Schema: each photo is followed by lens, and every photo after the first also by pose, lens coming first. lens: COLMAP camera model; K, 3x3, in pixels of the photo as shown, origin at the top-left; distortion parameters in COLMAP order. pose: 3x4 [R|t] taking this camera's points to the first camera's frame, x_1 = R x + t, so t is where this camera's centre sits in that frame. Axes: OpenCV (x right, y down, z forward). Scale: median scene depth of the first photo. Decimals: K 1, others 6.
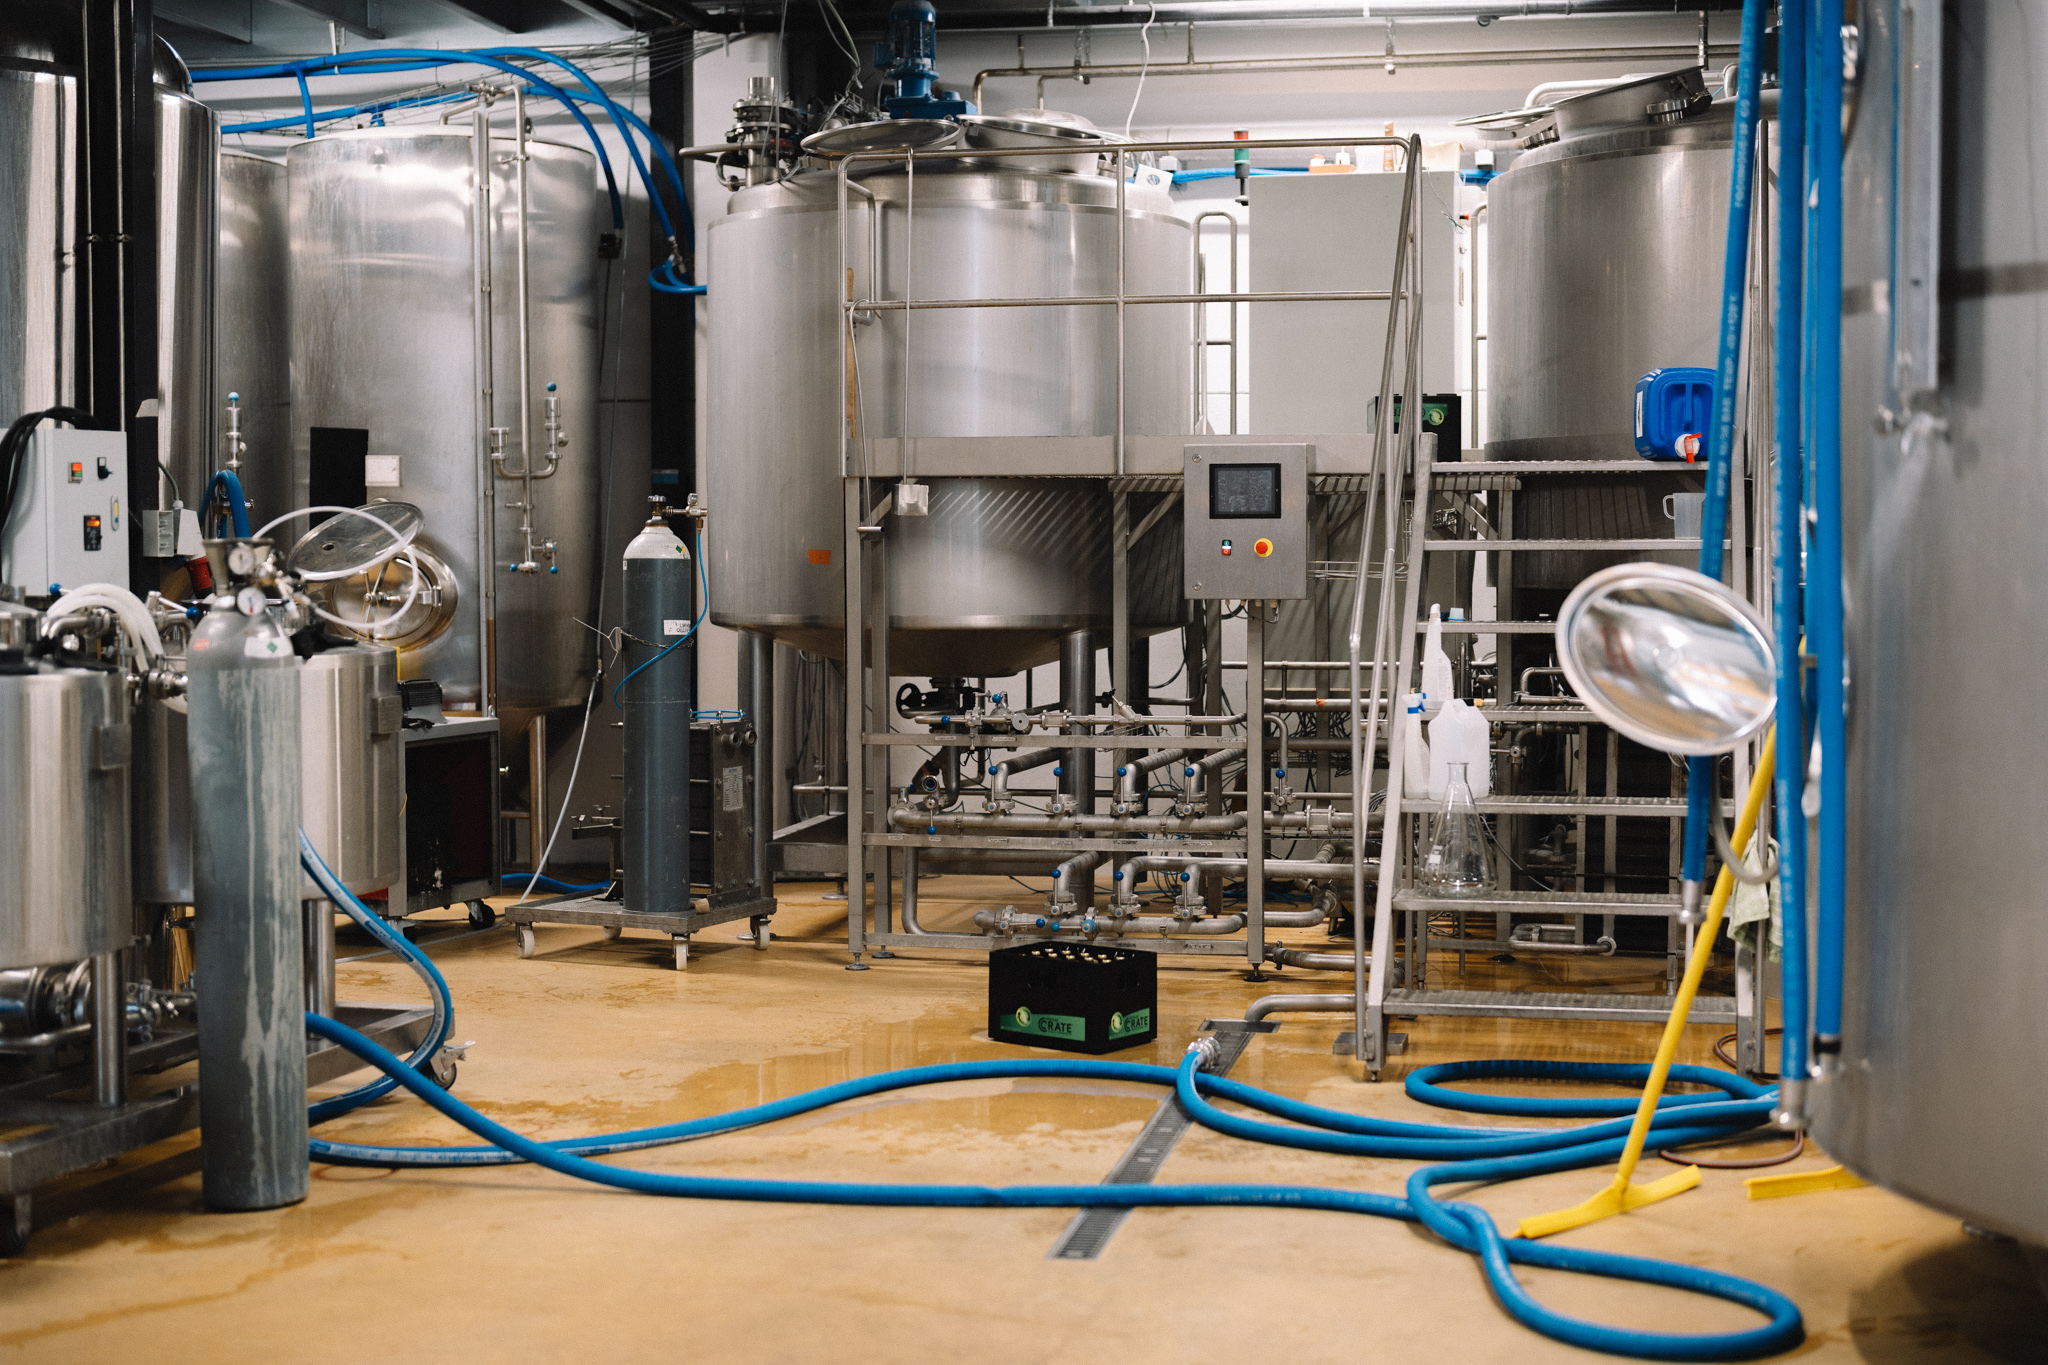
lens RADIAL K [[2900.4, 0, 1024.0], [0, 2900.4, 682.5], [0, 0, 1]] dist [-0.008269, -0.020341]
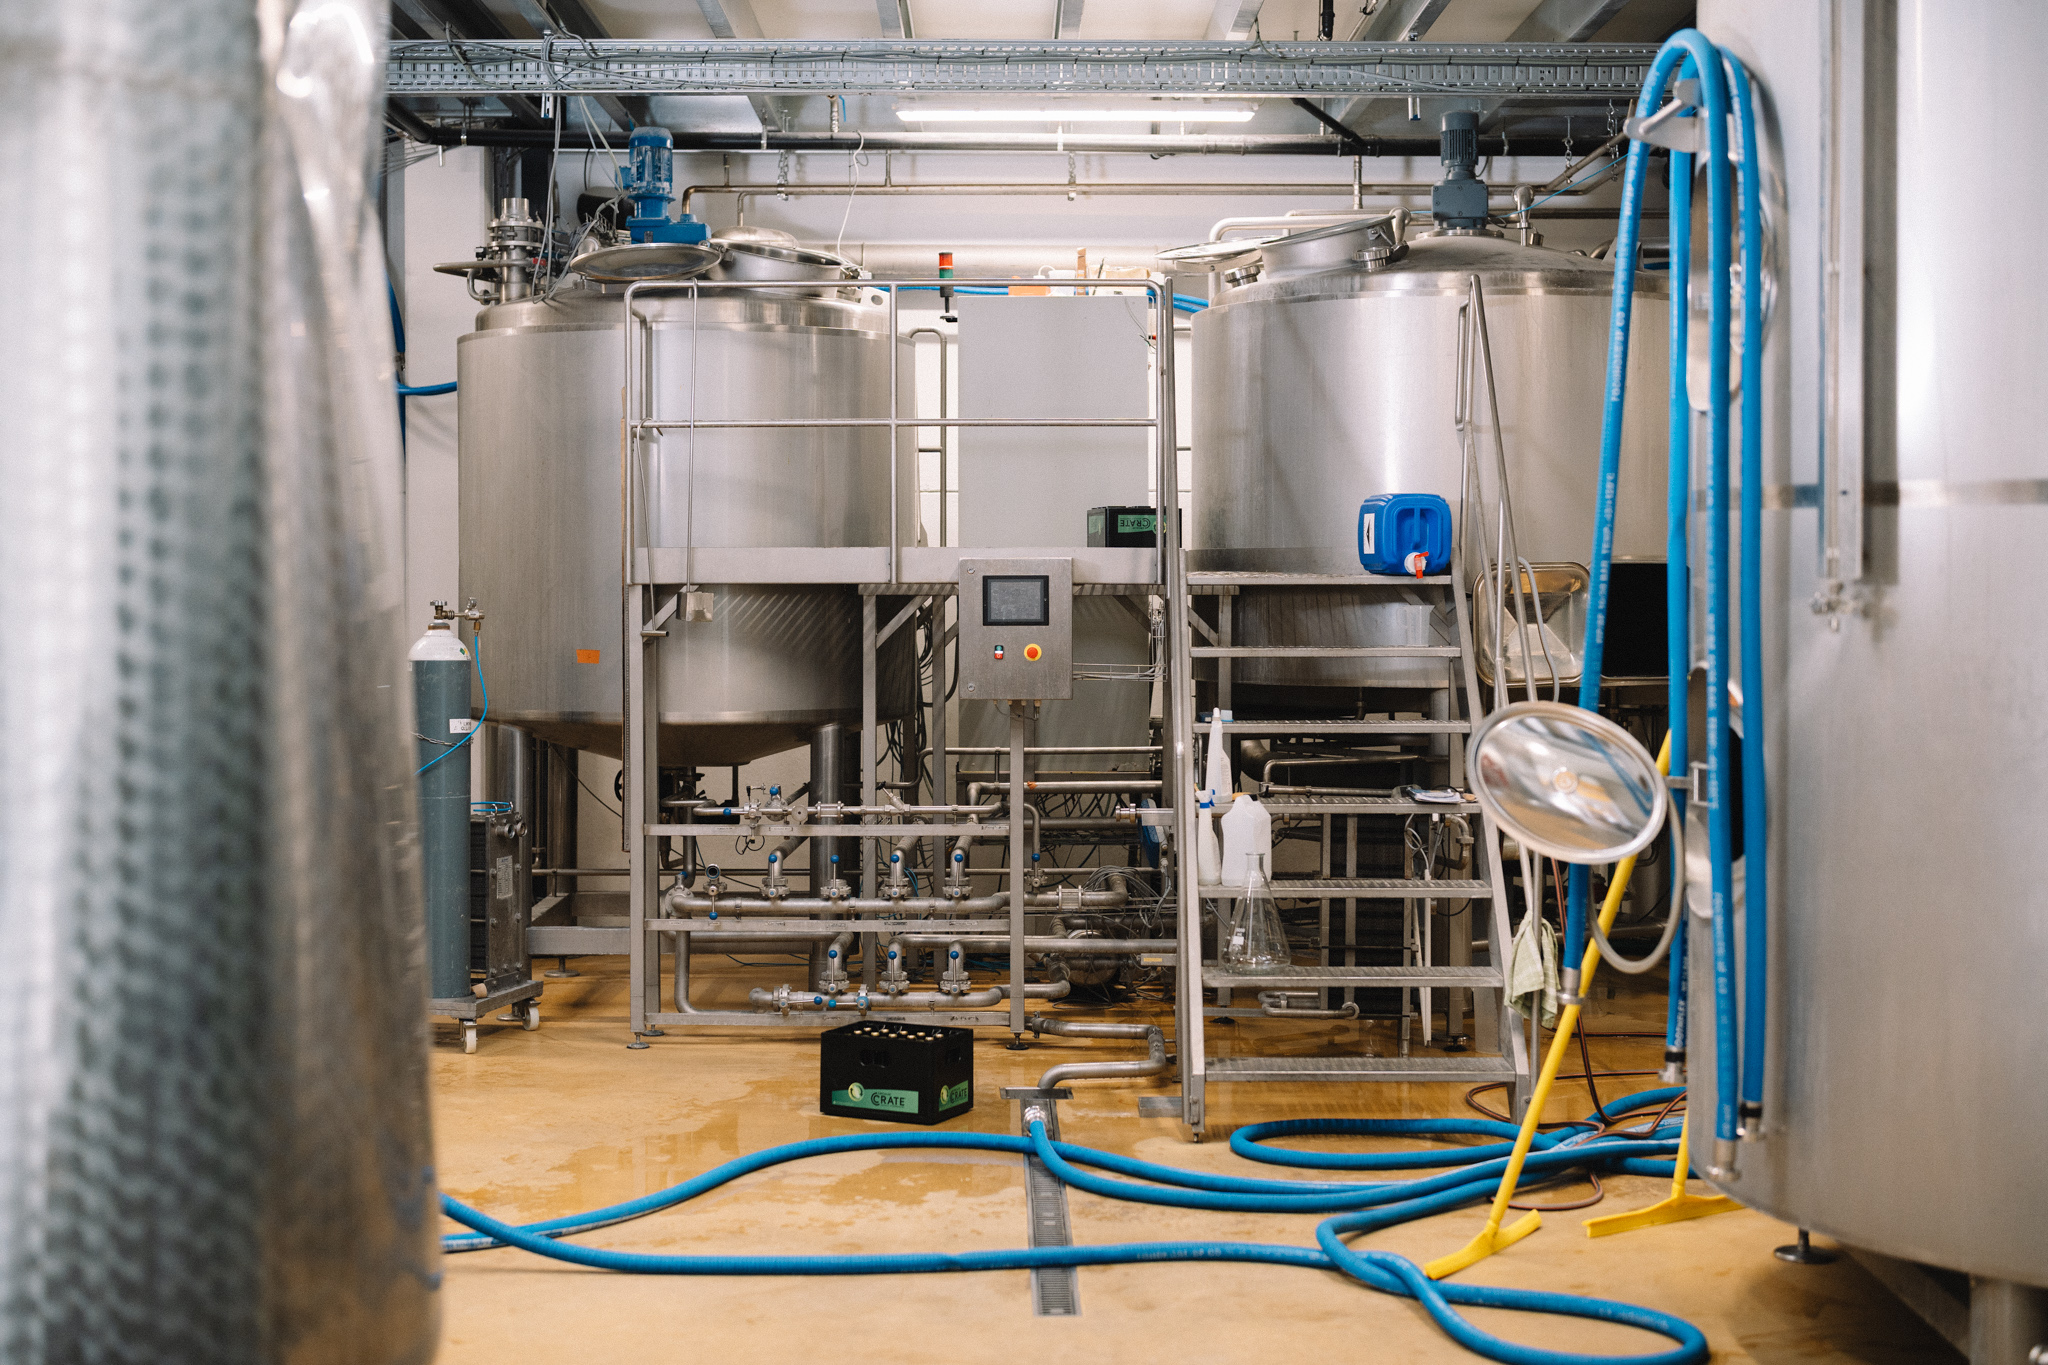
lens RADIAL K [[2865.4, 0, 1024.0], [0, 2865.4, 682.5], [0, 0, 1]] dist [-0.017135, -0.030080]
pose [[0.983279, -0.004982, 0.182036, -0.122894], [0.007908, 0.999851, -0.015350, -0.019557], [-0.181932, 0.016533, 0.983172, -0.063471]]
